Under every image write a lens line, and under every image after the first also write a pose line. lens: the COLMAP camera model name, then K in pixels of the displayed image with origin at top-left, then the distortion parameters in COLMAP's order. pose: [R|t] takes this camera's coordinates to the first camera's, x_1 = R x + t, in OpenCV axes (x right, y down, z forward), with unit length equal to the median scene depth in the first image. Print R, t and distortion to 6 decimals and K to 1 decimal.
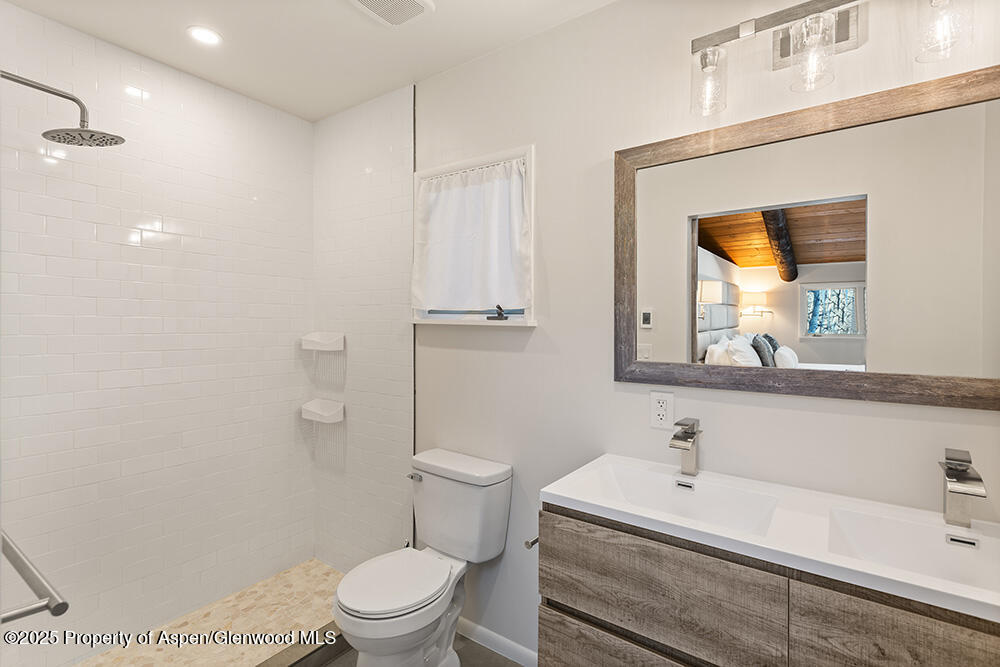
lens RADIAL K [[481.8, 0, 498.5], [0, 481.8, 331.5], [0, 0, 1]] dist [0.009184, -0.000147]
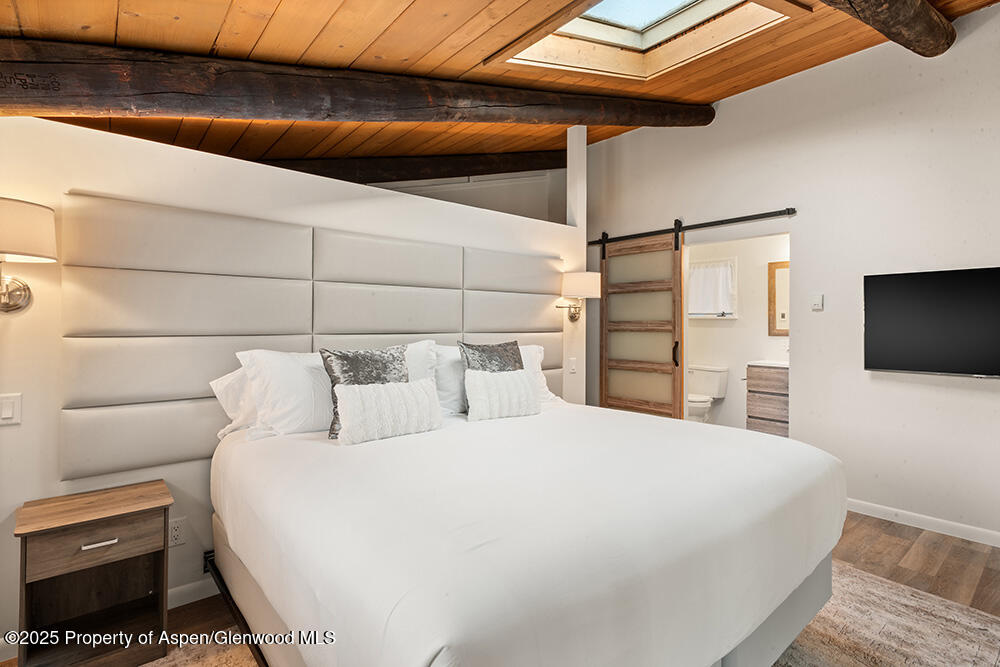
lens RADIAL K [[481.8, 0, 500.9], [0, 481.8, 327.1], [0, 0, 1]] dist [0.009184, -0.000147]
pose [[0.969811, -0.002332, -0.243847, -0.663295], [0.000232, 0.999963, -0.008644, 0.072224], [0.243858, 0.008327, 0.969775, -2.414750]]
